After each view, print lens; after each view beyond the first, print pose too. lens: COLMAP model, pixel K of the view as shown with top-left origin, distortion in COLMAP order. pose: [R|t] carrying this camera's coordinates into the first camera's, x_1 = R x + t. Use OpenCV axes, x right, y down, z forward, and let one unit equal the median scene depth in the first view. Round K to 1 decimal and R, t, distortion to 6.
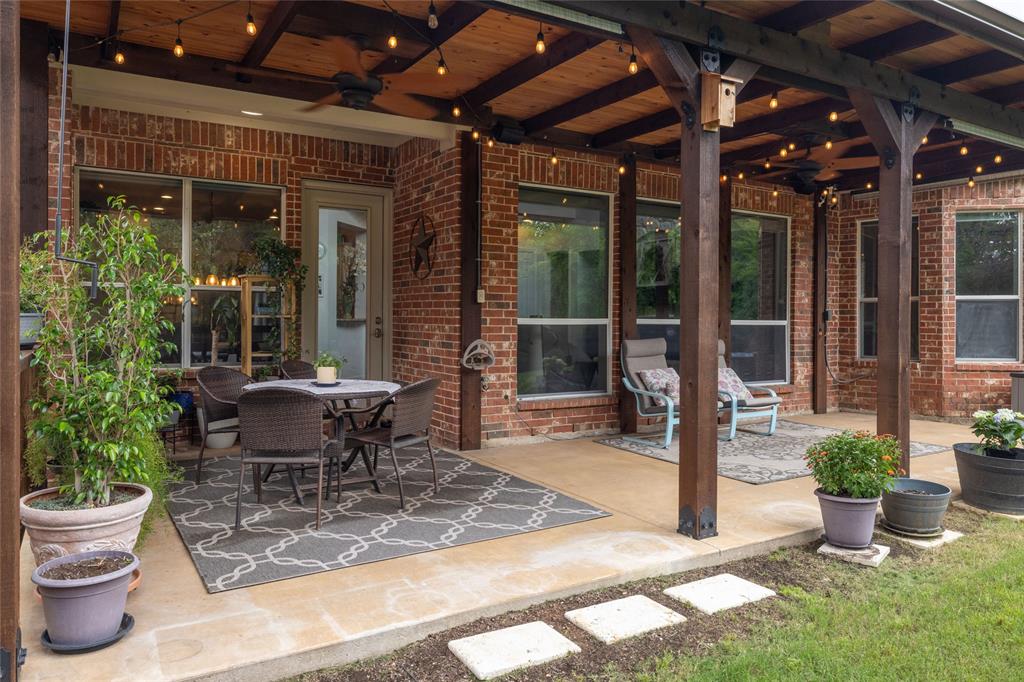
lens RADIAL K [[707.2, 0, 512.0], [0, 707.2, 334.9], [0, 0, 1]] dist [-0.004290, -0.000904]
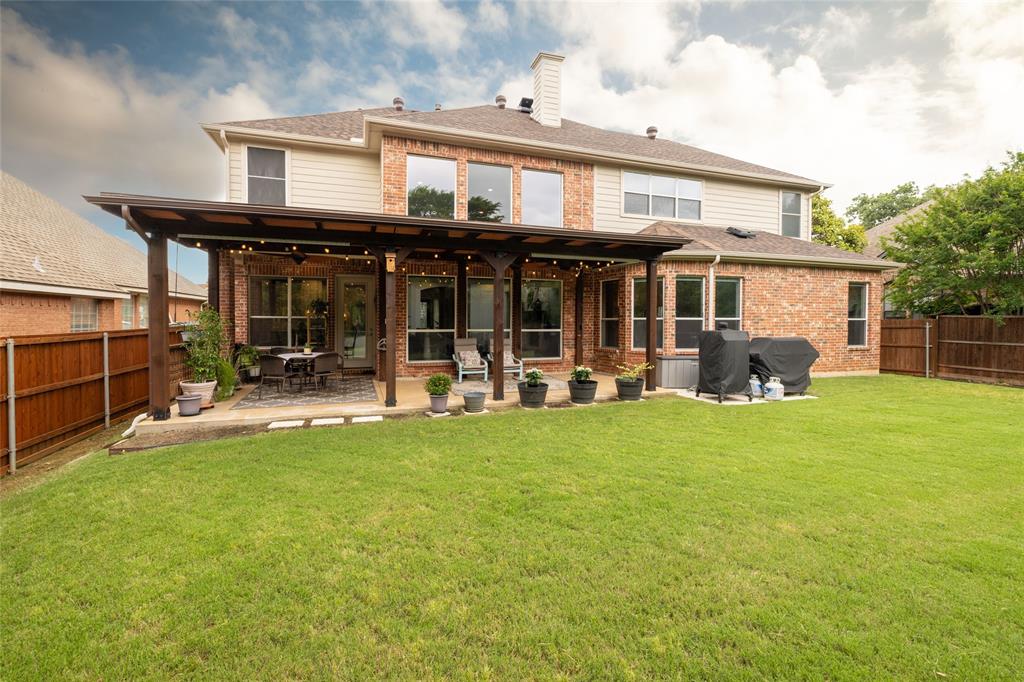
lens RADIAL K [[439.0, 0, 512.0], [0, 439.0, 332.5], [0, 0, 1]] dist [0.000917, 0.000925]
pose [[0.976656, 0.005758, -0.214733, 0.637904], [-0.003705, 0.999943, 0.009964, -0.027753], [0.214778, -0.008936, 0.976622, -0.388204]]
